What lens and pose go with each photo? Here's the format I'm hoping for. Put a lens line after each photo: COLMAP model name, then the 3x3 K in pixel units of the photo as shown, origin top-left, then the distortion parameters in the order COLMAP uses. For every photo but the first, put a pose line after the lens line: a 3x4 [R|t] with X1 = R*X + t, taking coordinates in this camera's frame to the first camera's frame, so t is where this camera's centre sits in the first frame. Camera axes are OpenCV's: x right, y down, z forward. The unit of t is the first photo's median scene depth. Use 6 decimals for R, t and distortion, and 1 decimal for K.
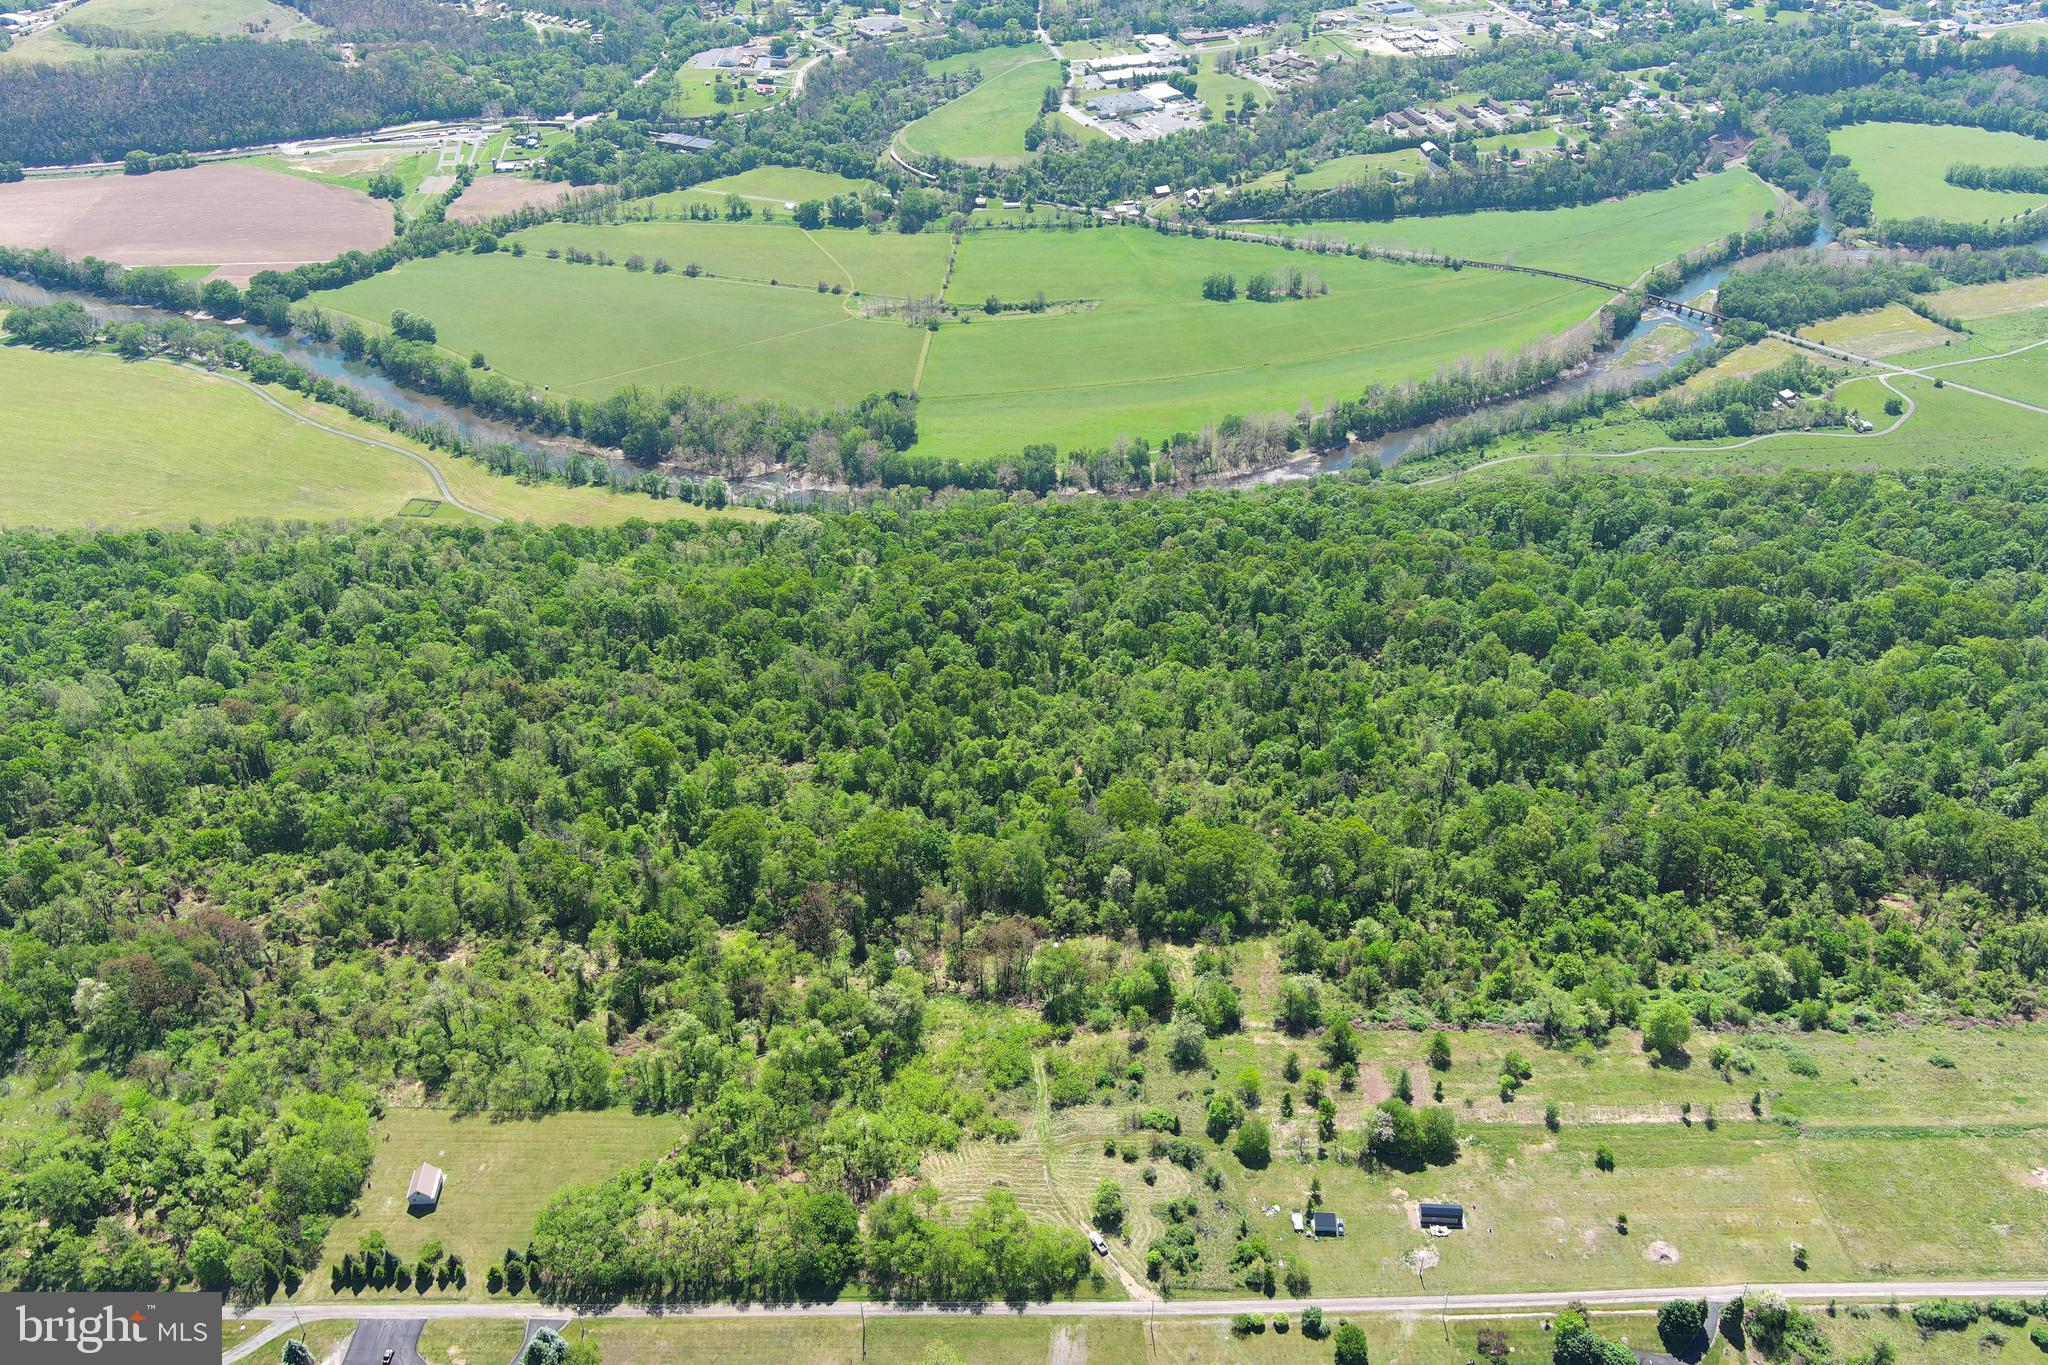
lens RADIAL K [[1586.8, 0, 1020.7], [0, 1586.8, 693.1], [0, 0, 1]] dist [0.018784, -0.009444]
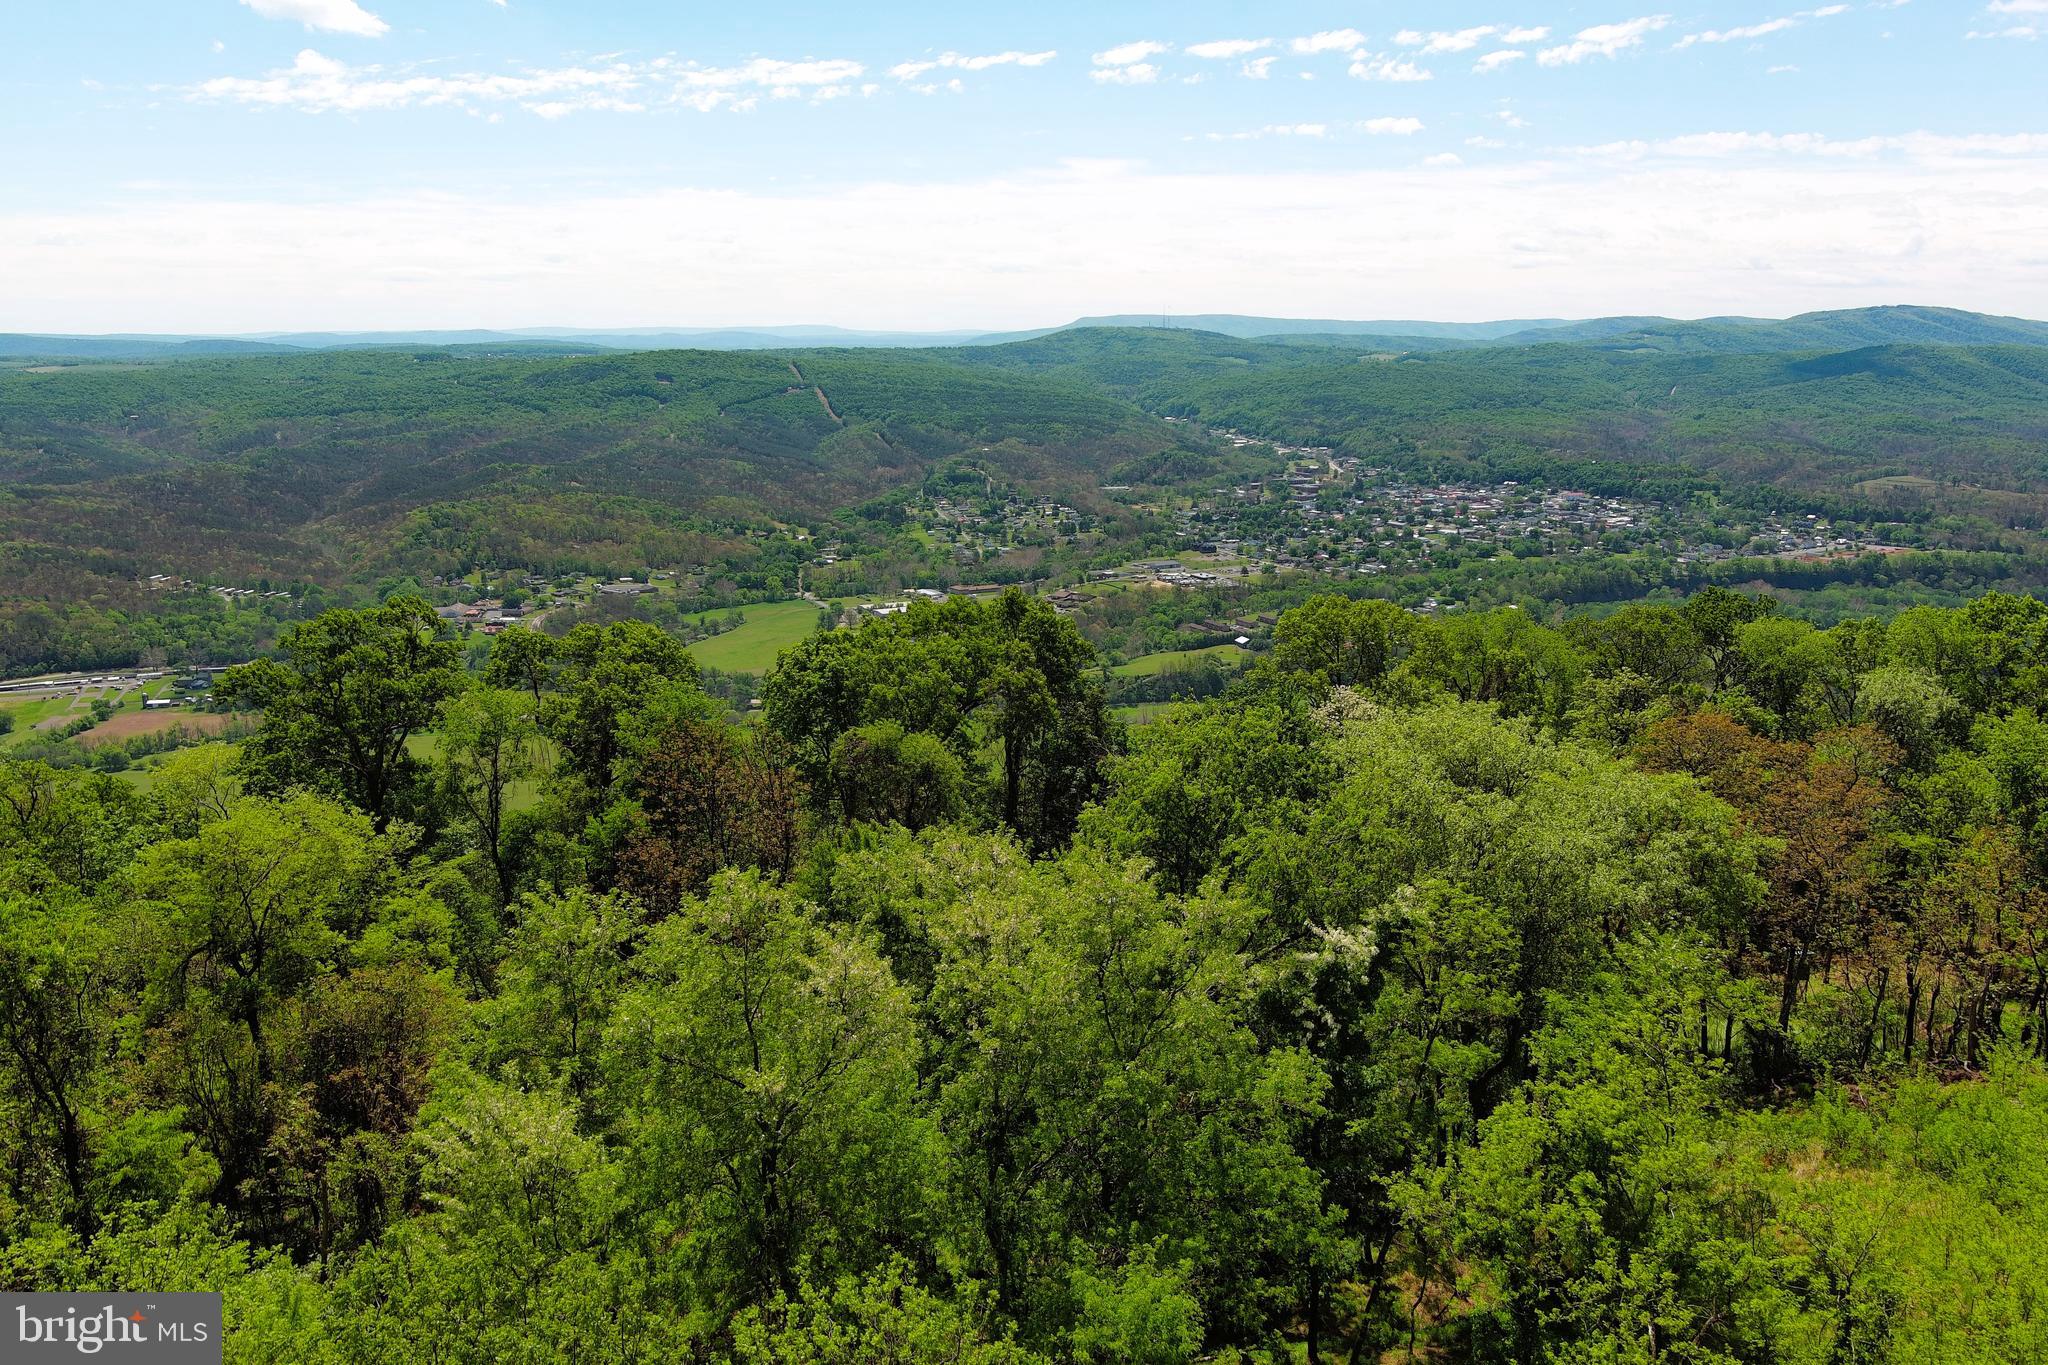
lens RADIAL K [[1587.2, 0, 1020.8], [0, 1587.2, 669.2], [0, 0, 1]] dist [0.017416, -0.007986]
pose [[0.983609, -0.035305, 0.176826, -0.068566], [0.110516, 0.892901, -0.436479, 0.118240], [-0.142478, 0.448867, 0.882167, 0.427374]]
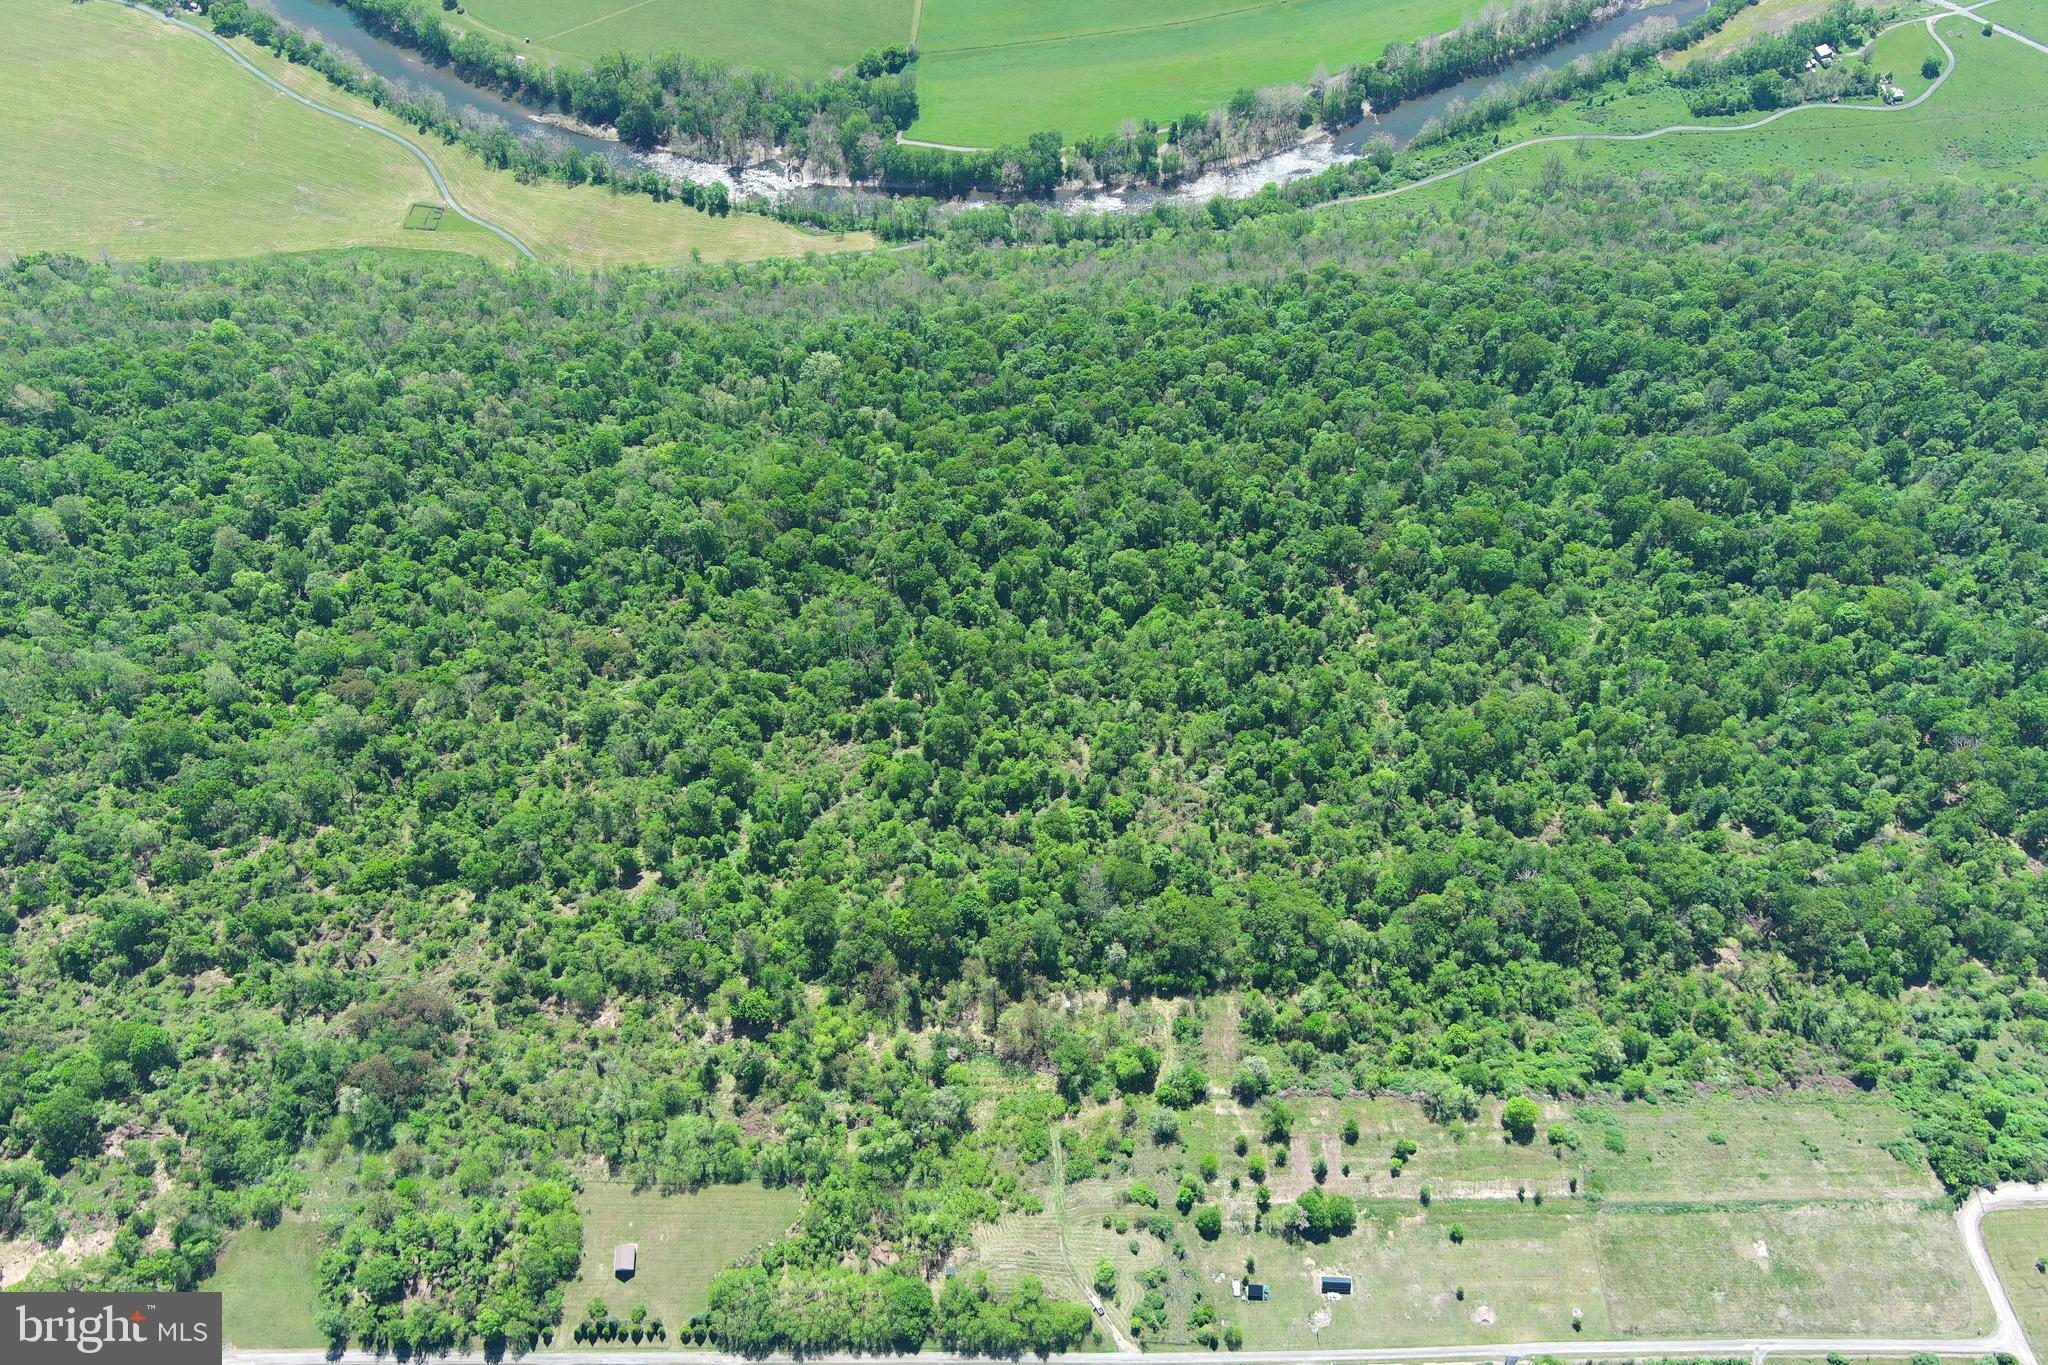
lens RADIAL K [[1586.8, 0, 1021.2], [0, 1586.8, 693.5], [0, 0, 1]] dist [0.018784, -0.009444]
pose [[0.999988, -0.003759, 0.003058, -0.010089], [0.002287, 0.922514, 0.385956, -0.311978], [-0.004271, -0.385945, 0.922512, -0.052259]]
